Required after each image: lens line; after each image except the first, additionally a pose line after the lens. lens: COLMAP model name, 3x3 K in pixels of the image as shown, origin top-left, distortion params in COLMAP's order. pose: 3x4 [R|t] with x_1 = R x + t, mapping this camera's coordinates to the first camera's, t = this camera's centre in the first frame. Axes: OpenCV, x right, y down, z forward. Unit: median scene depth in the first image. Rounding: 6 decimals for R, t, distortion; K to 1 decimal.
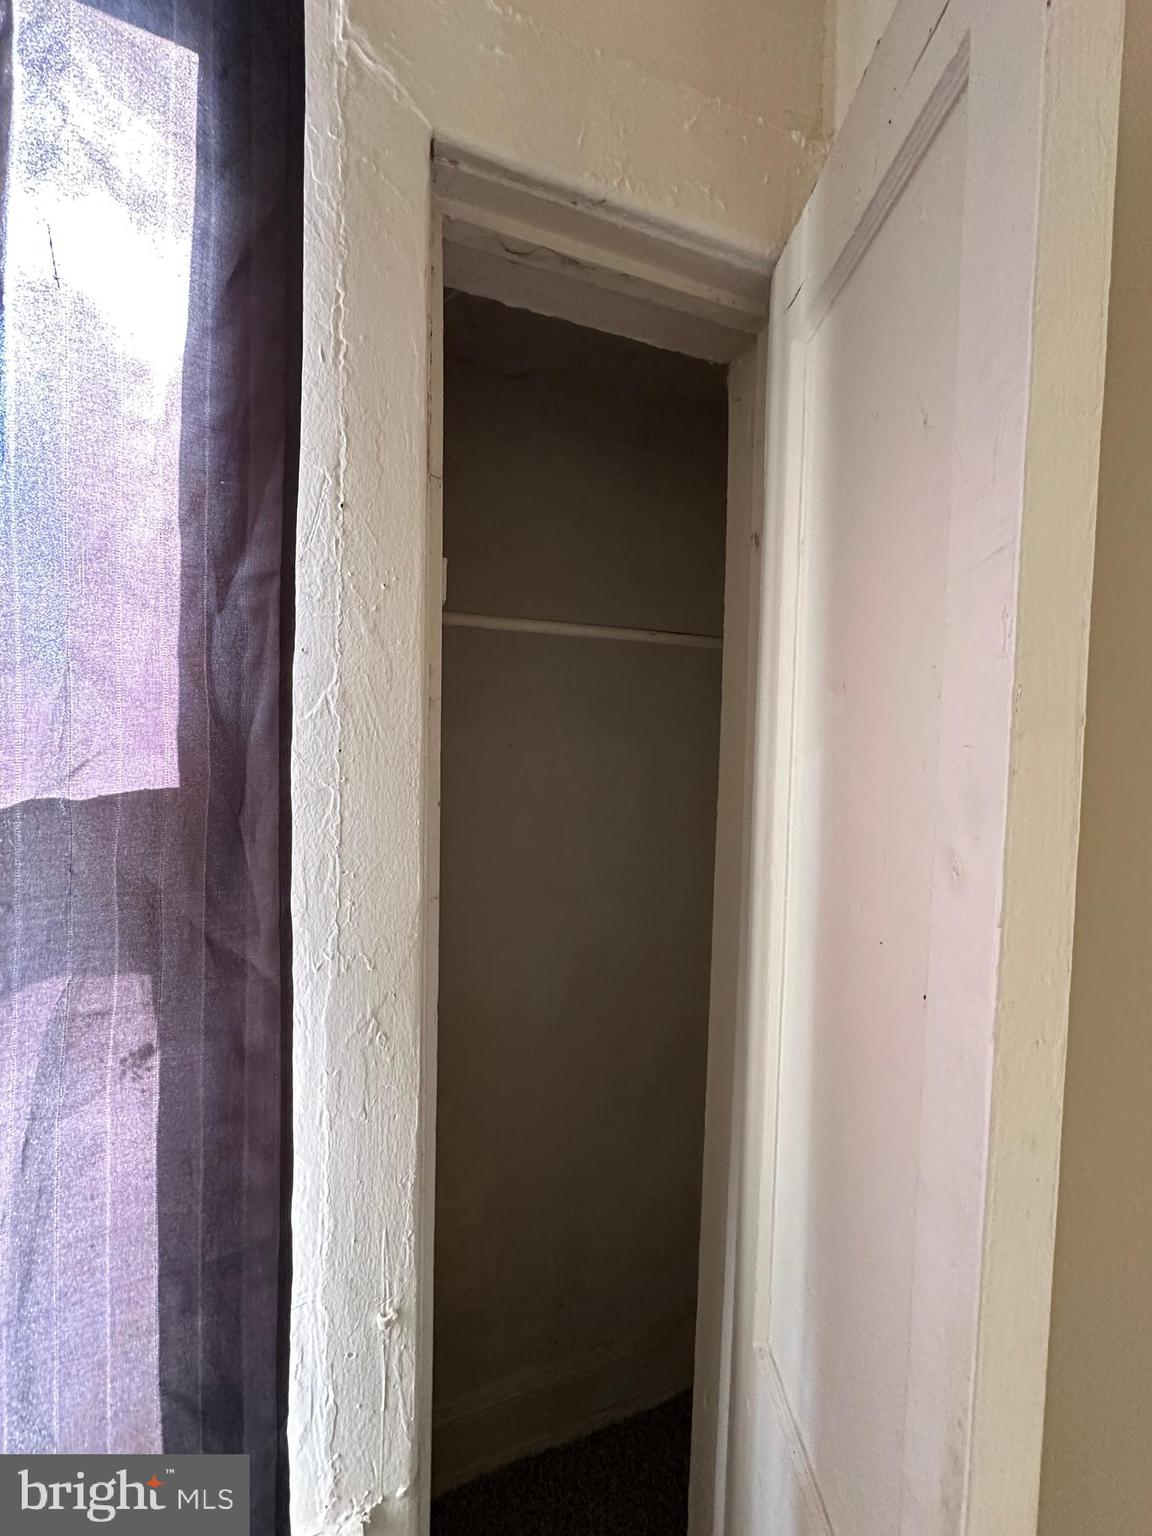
lens RADIAL K [[608.5, 0, 575.7], [0, 608.5, 770.5], [0, 0, 1]] dist [-0.000185, 0.000286]
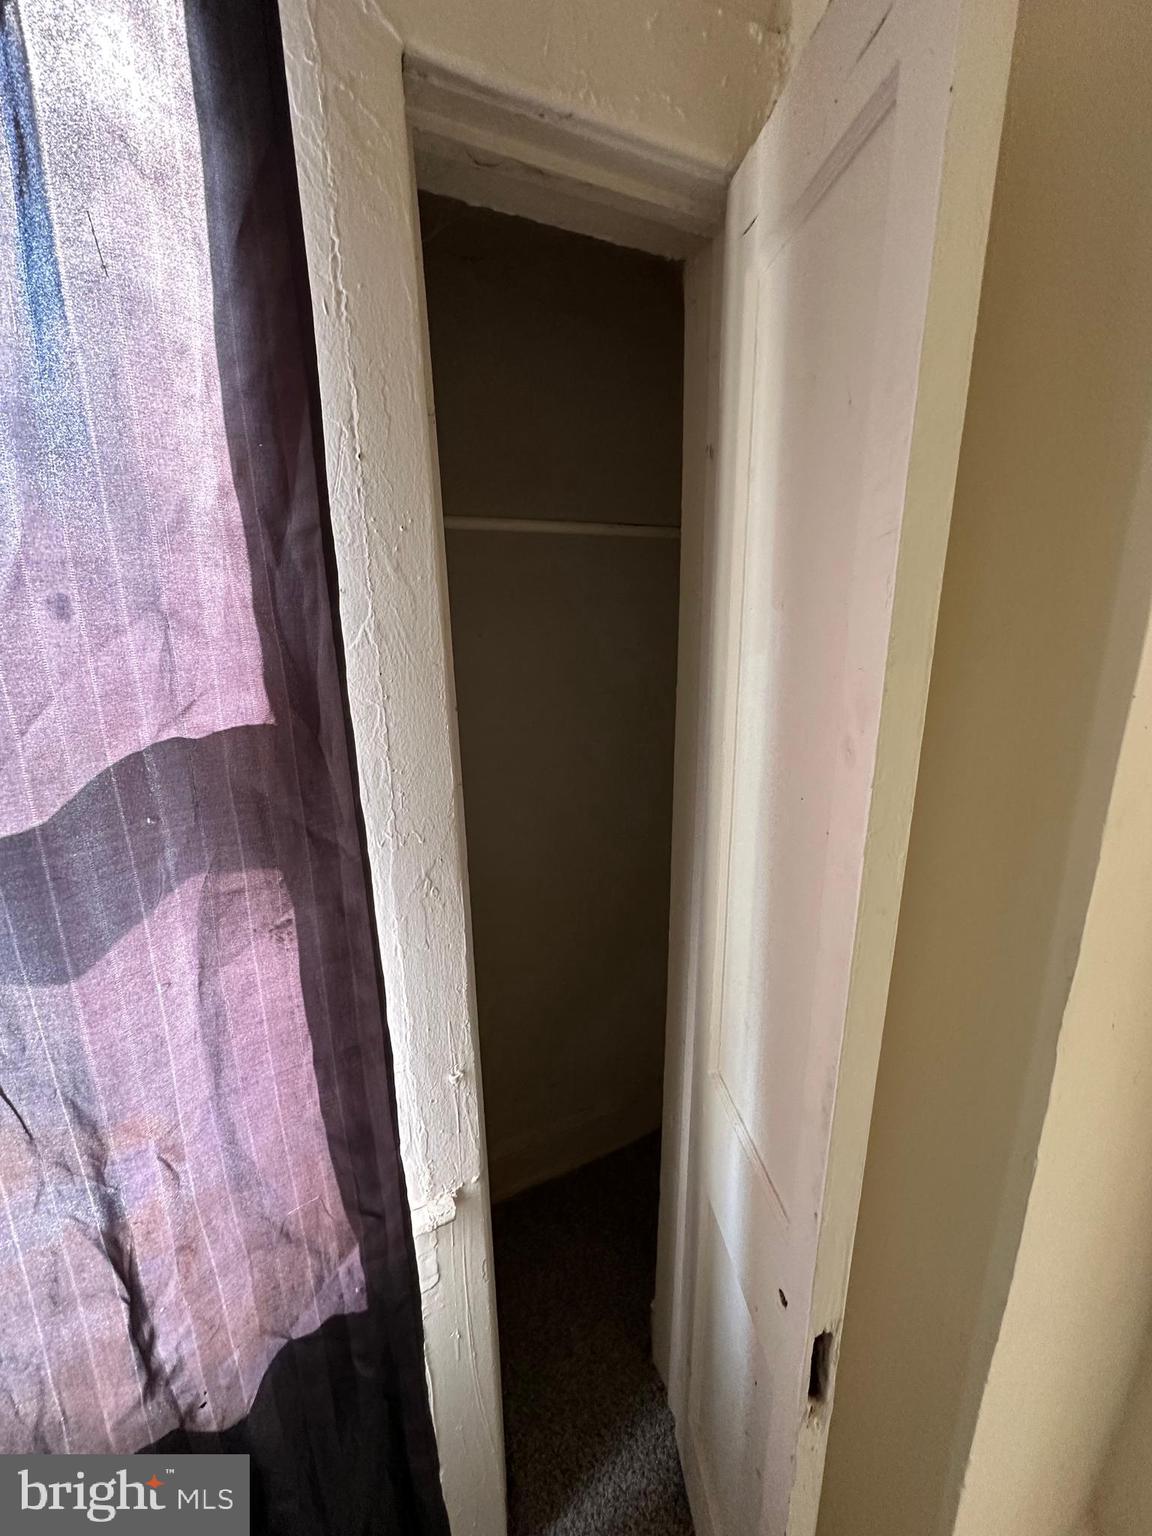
lens RADIAL K [[608.5, 0, 577.0], [0, 608.5, 764.7], [0, 0, 1]] dist [-0.000185, 0.000286]
pose [[0.994443, -0.061703, 0.085299, -0.111017], [0.042350, 0.976251, 0.212463, -0.095993], [-0.096383, -0.207670, 0.973439, -0.256748]]
